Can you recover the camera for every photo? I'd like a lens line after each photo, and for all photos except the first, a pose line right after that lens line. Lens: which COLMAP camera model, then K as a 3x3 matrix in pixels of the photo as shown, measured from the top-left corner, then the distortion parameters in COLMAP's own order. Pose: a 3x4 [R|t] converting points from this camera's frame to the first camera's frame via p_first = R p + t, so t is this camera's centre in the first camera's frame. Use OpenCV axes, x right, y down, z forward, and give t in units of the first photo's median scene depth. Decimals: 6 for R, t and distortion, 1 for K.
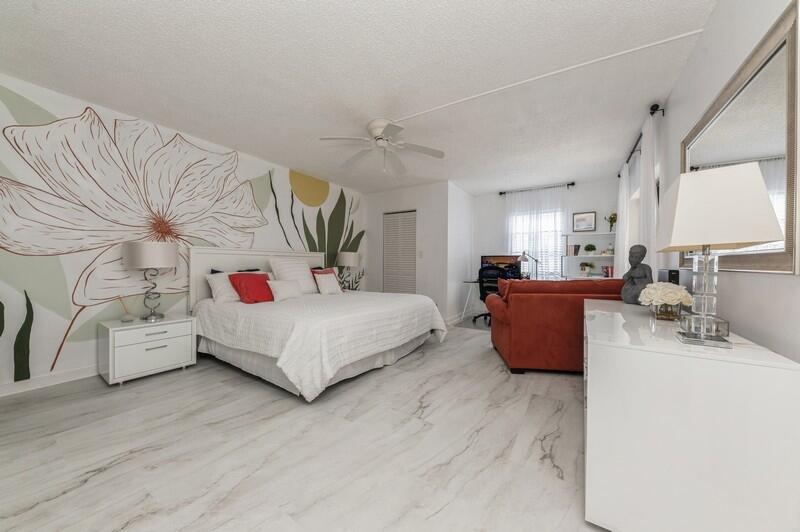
lens RADIAL K [[276.2, 0, 400.5], [0, 276.2, 267.9], [0, 0, 1]] dist [-0.000230, -0.000195]
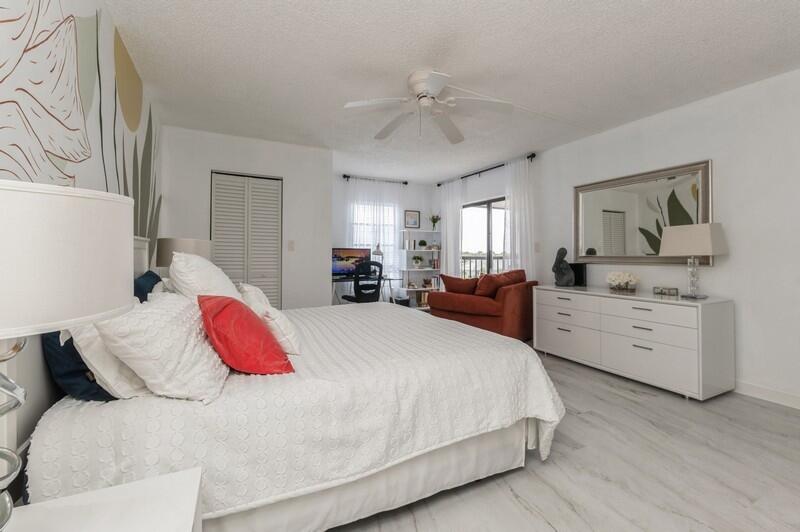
lens RADIAL K [[344.4, 0, 400.1], [0, 344.4, 244.9], [0, 0, 1]] dist [0.000352, 0.000028]
pose [[0.492267, 0.020206, 0.870210, -0.576226], [0.008850, 0.999563, -0.028216, -0.026098], [-0.870399, 0.021591, 0.491873, 0.380742]]
